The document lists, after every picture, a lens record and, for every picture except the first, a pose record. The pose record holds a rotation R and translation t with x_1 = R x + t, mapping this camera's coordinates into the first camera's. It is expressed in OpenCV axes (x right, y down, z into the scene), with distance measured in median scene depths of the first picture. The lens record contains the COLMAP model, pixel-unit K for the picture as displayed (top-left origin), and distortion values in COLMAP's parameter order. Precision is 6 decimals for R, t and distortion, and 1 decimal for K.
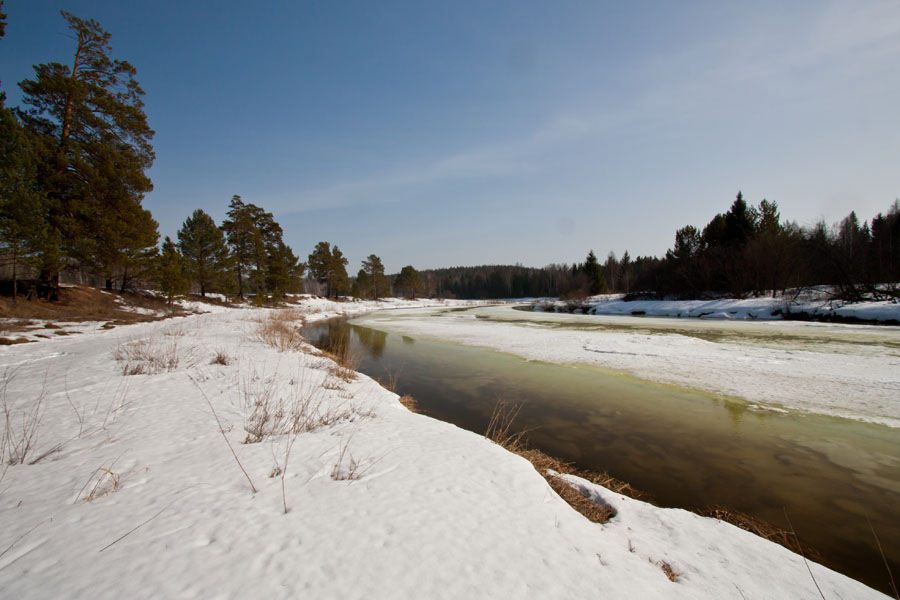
lens RADIAL K [[453.9, 0, 448.1], [0, 453.9, 310.0], [0, 0, 1]] dist [-0.006951, -0.001451]
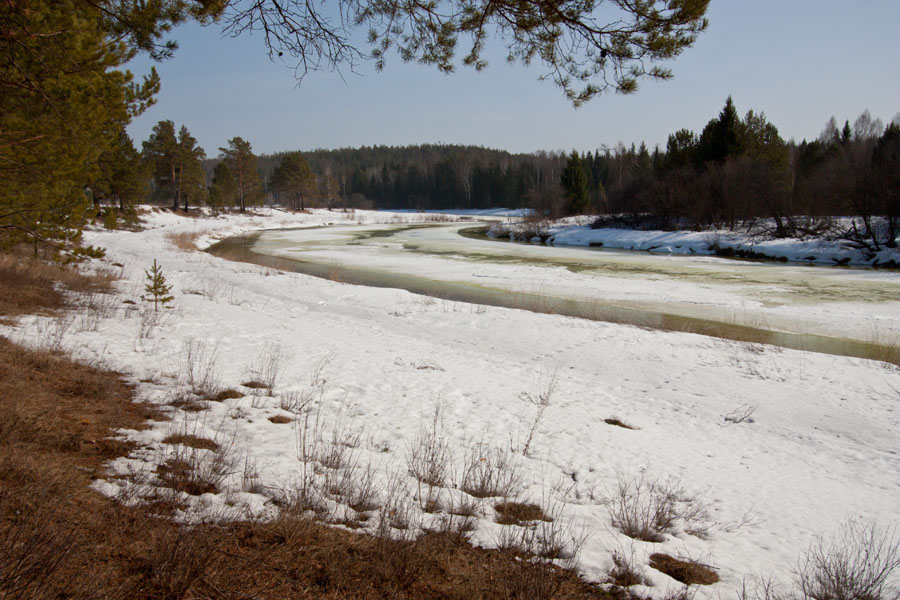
lens RADIAL K [[871.5, 0, 450.6], [0, 871.5, 295.3], [0, 0, 1]] dist [0.021079, 0.000000]
pose [[0.994076, 0.006339, 0.108503, -0.013142], [-0.015027, 0.996726, 0.079446, -0.012845], [-0.107644, -0.080606, 0.990916, -0.313967]]
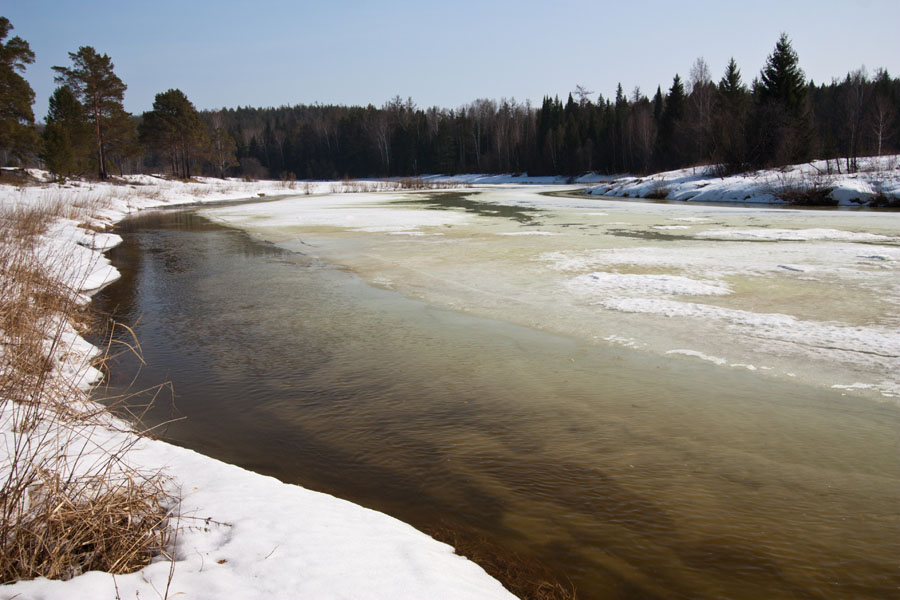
lens RADIAL K [[903.9, 0, 462.6], [0, 903.9, 309.1], [0, 0, 1]] dist [0.029582, 0.000000]
pose [[0.960759, -0.043071, 0.274021, -0.137368], [0.010779, 0.992922, 0.118278, -0.003371], [-0.277176, -0.110683, 0.954423, 0.357040]]
